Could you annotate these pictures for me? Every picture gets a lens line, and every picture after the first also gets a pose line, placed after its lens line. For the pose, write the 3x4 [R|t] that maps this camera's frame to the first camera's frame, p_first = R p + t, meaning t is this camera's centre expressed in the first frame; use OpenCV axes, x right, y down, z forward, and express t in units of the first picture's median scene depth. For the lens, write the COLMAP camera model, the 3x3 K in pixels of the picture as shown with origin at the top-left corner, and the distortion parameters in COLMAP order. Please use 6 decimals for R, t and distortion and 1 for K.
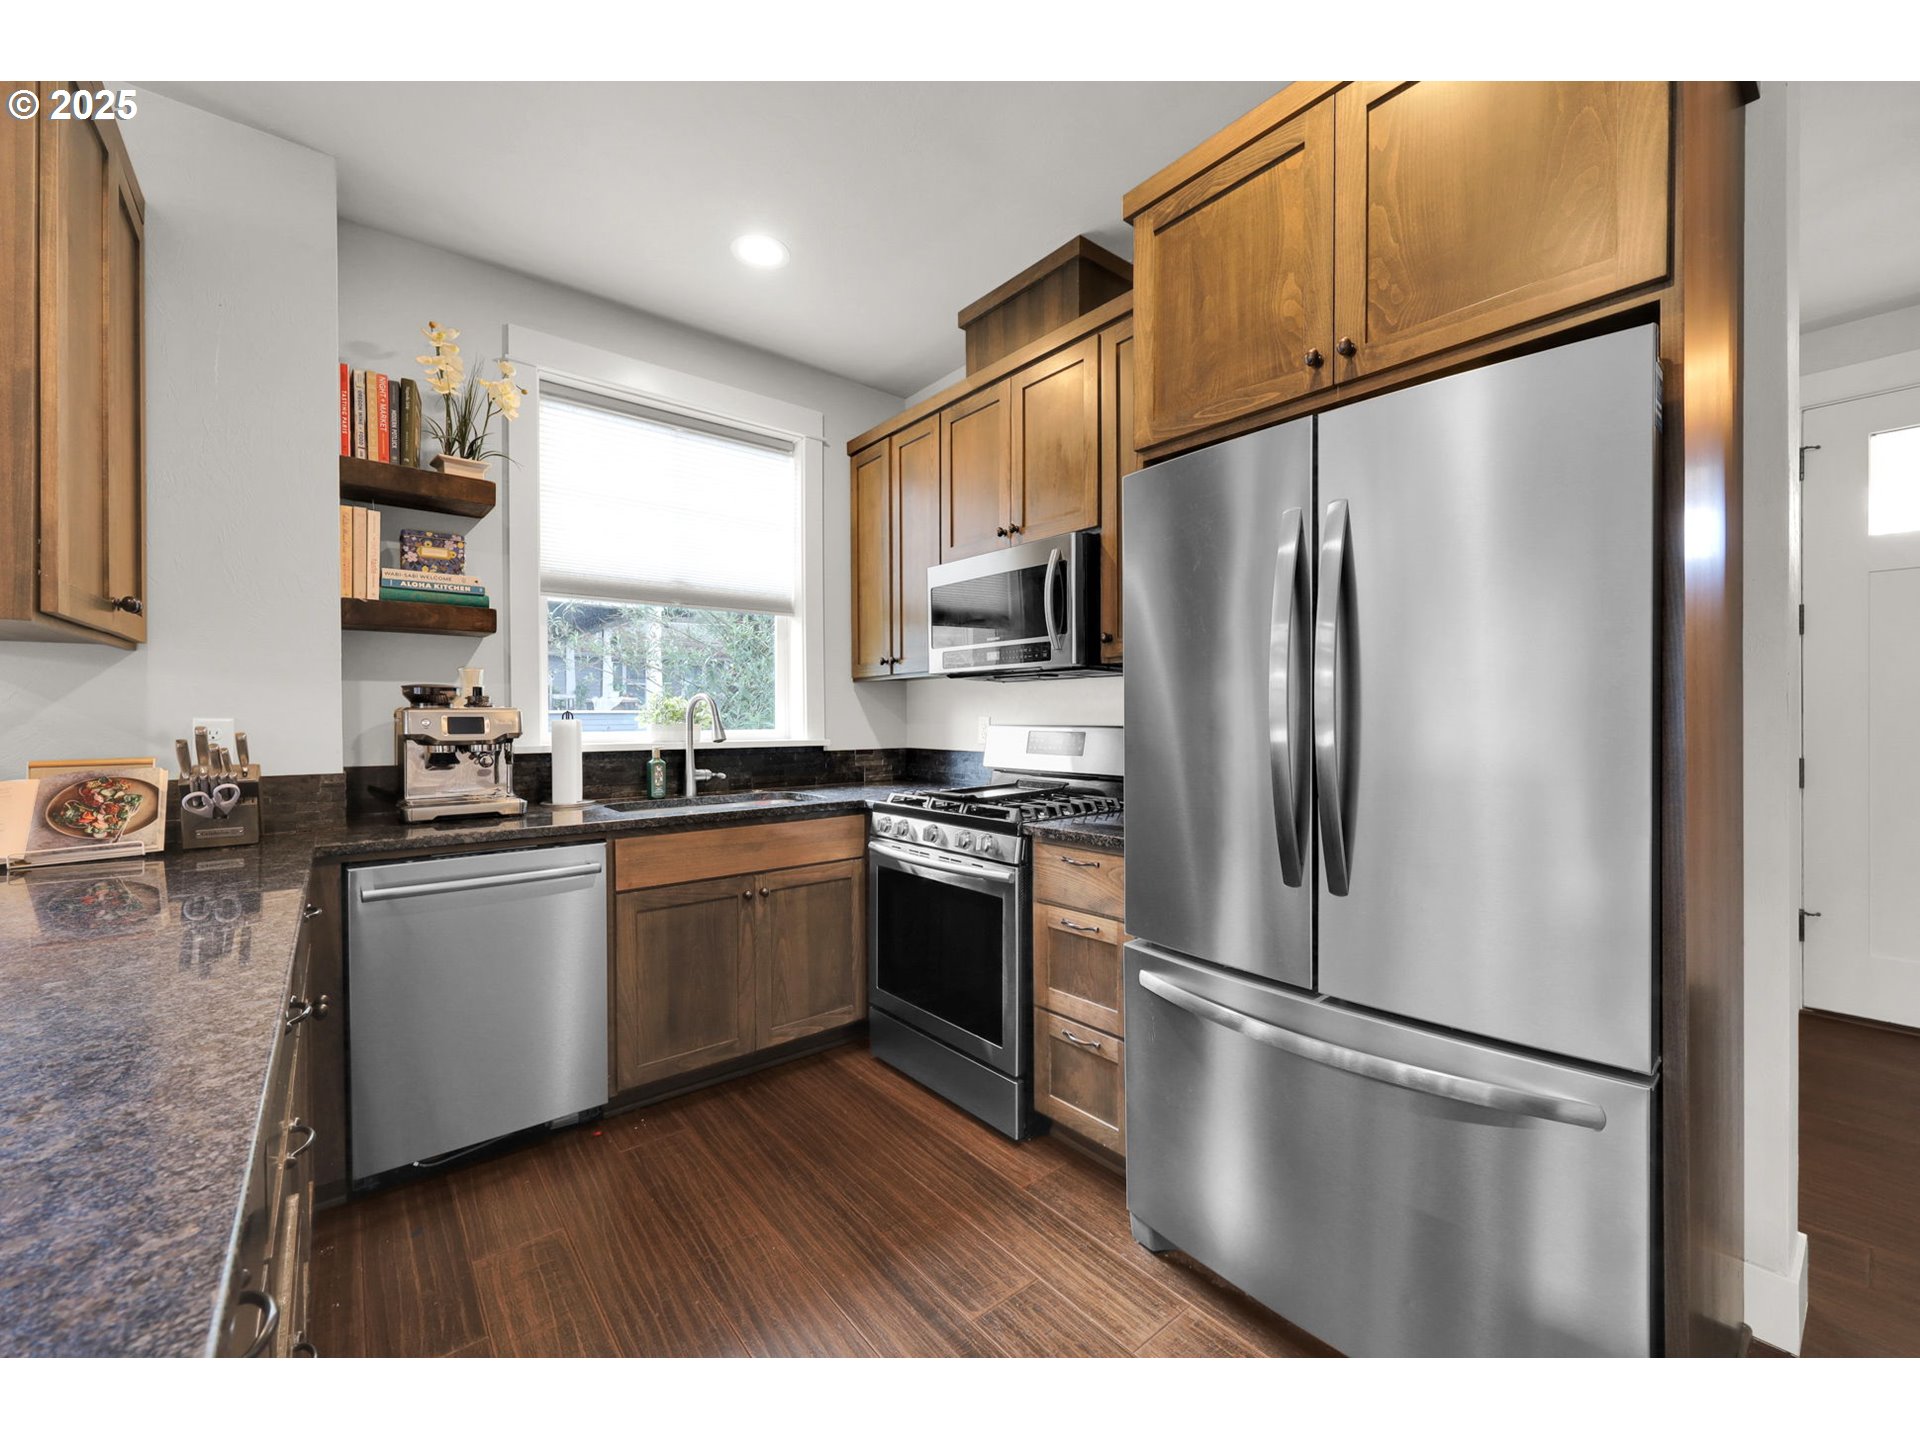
lens RADIAL K [[767.5, 0, 963.5], [0, 767.5, 719.4], [0, 0, 1]] dist [-0.000257, 0.000056]
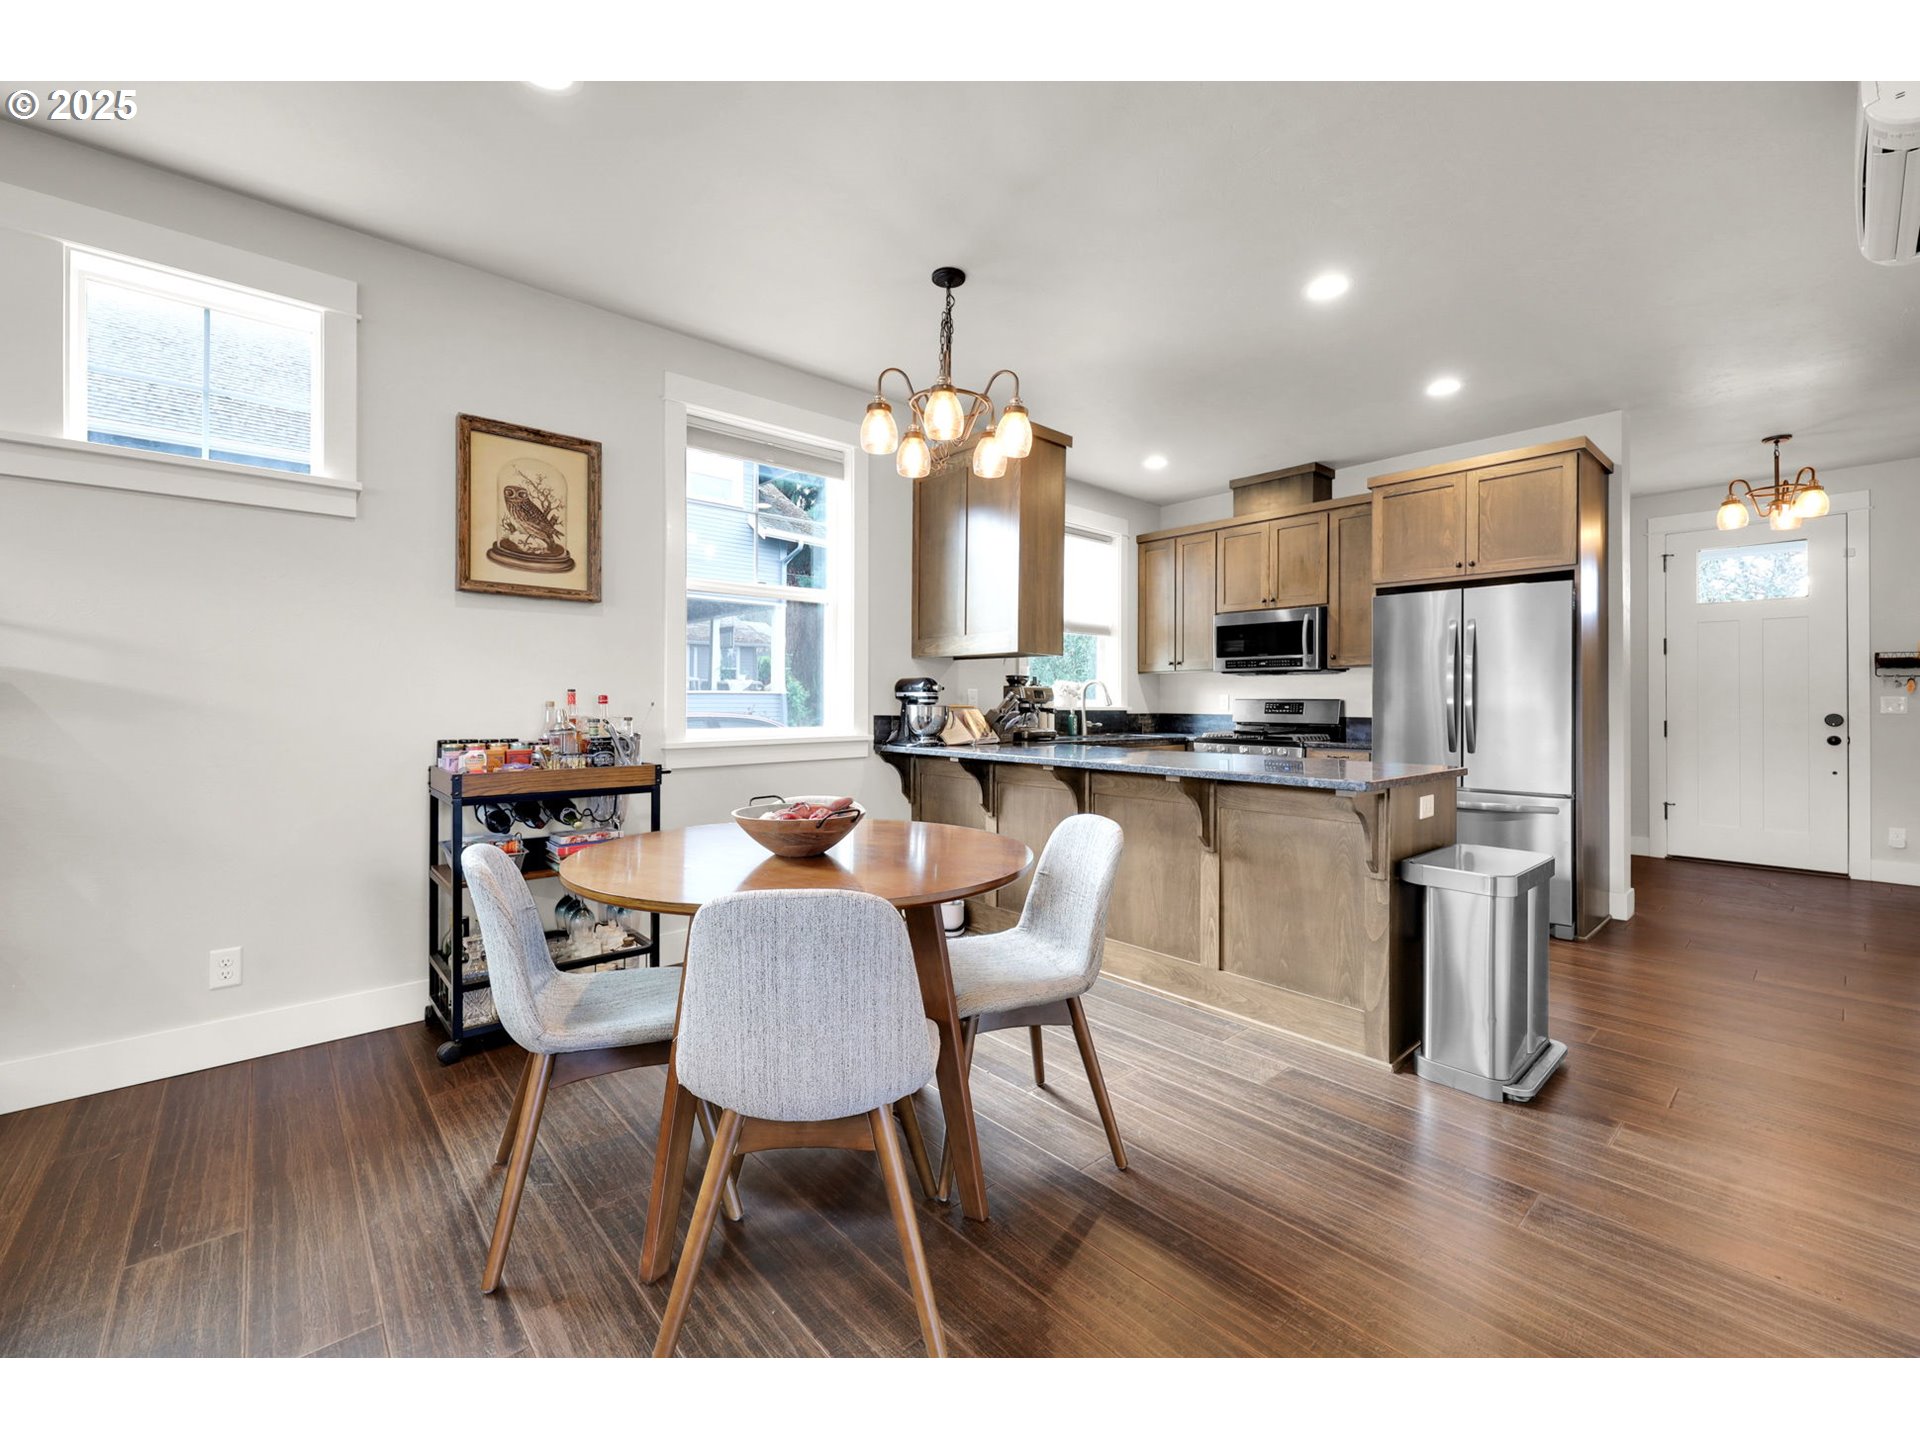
lens RADIAL K [[793.1, 0, 954.0], [0, 793.1, 693.4], [0, 0, 1]] dist [0.002130, -0.000123]
pose [[0.999373, 0.011074, 0.033629, -0.905232], [-0.010501, 0.999798, -0.017162, 0.042742], [-0.033812, 0.016798, 0.999287, -1.119969]]
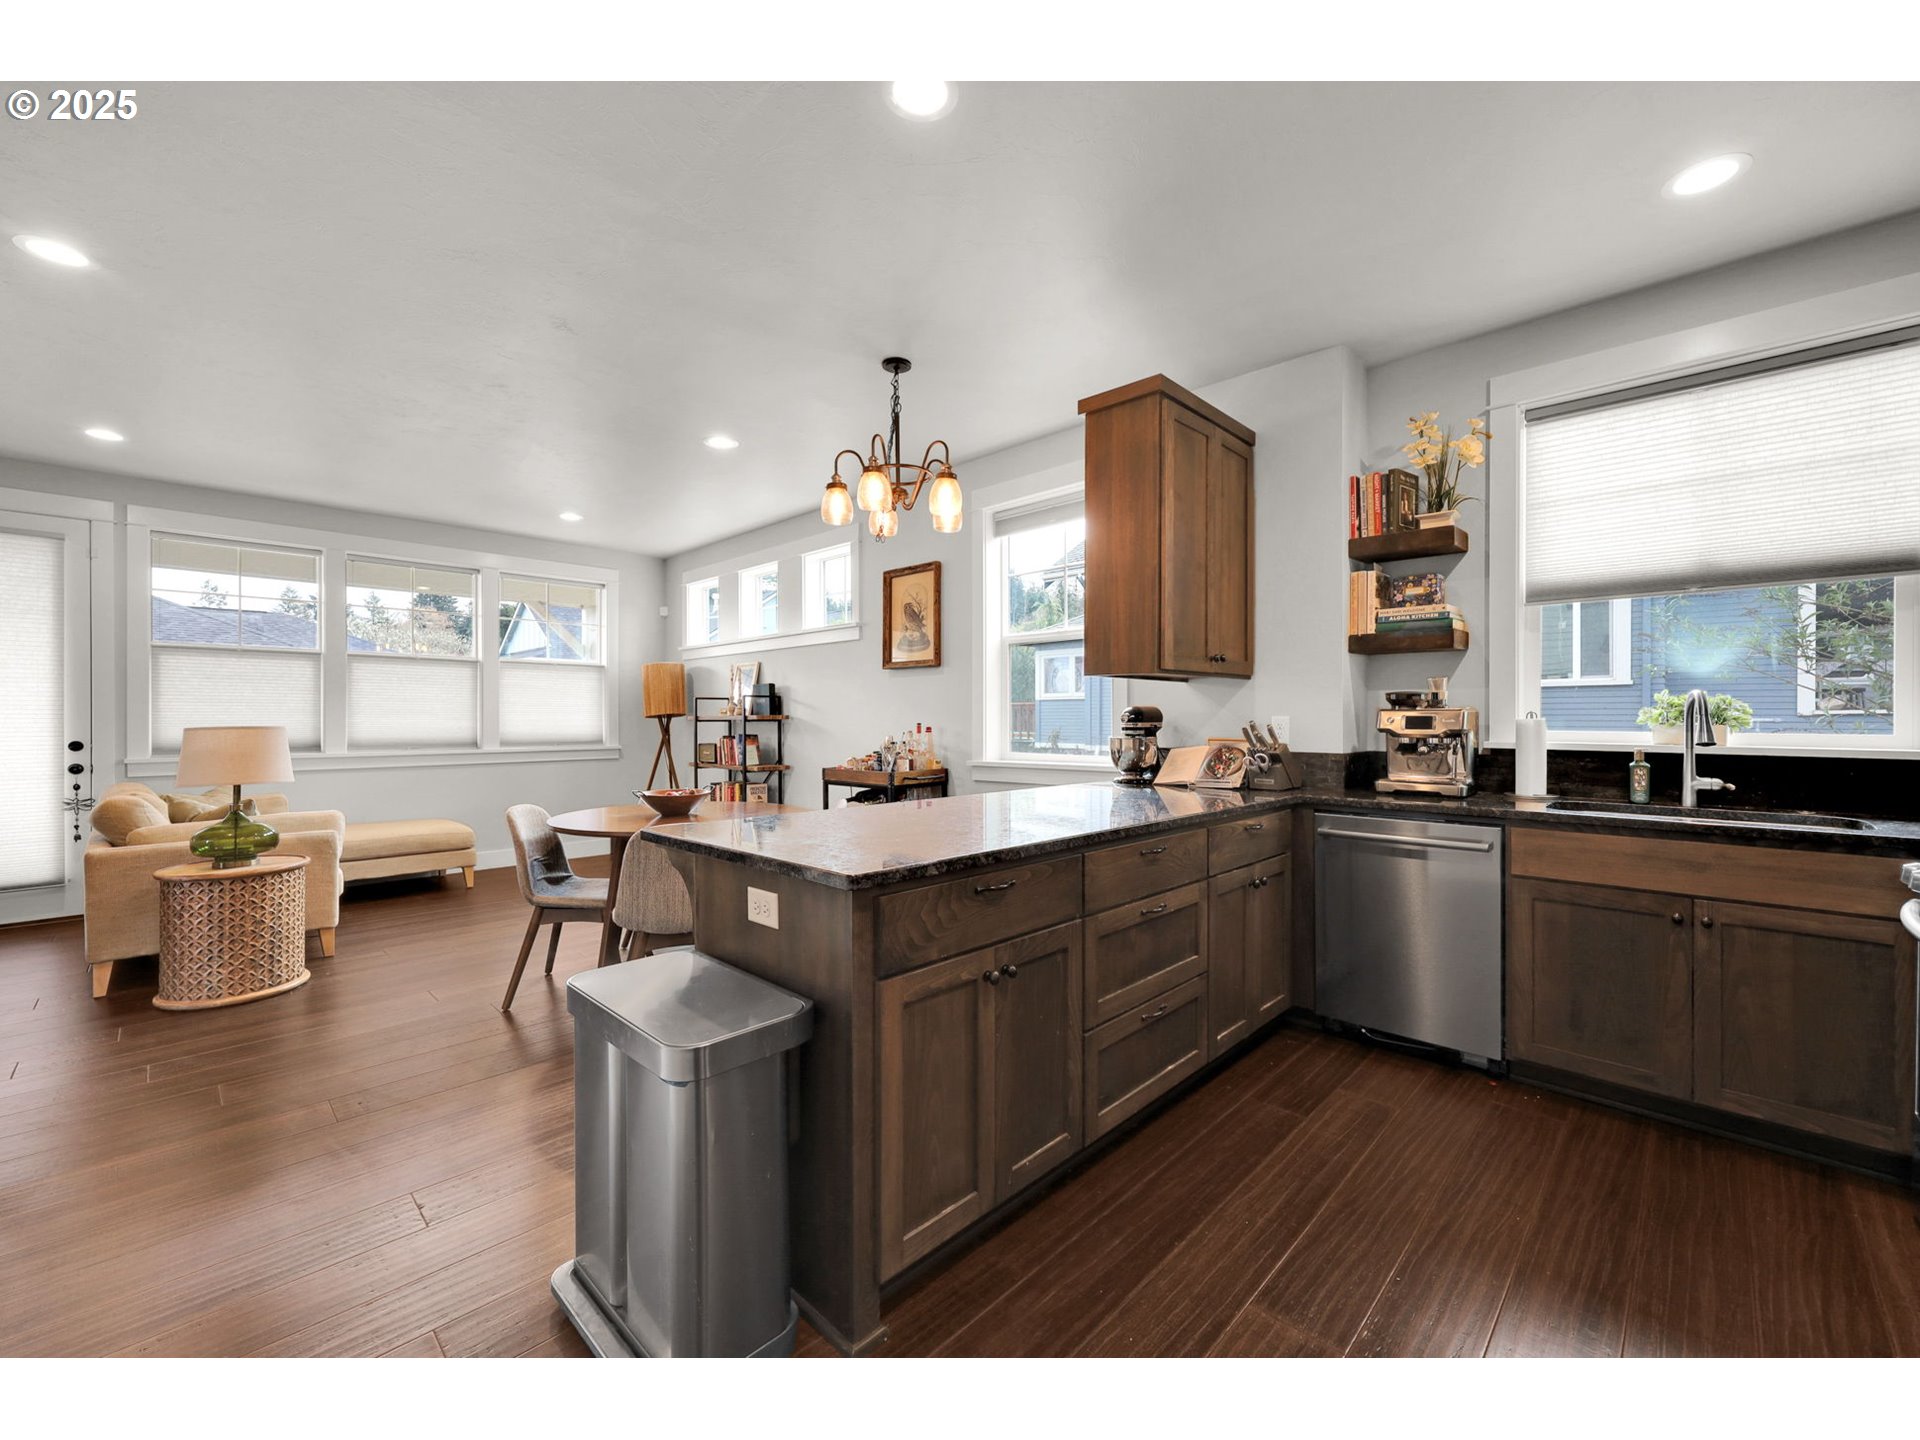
lens RADIAL K [[773.3, 0, 966.1], [0, 773.3, 724.1], [0, 0, 1]] dist [-0.001957, -0.000134]
pose [[0.114520, 0.011230, -0.993357, 0.529503], [-0.006265, 0.999924, 0.010582, 0.000968], [0.993401, 0.005011, 0.114582, 0.087399]]
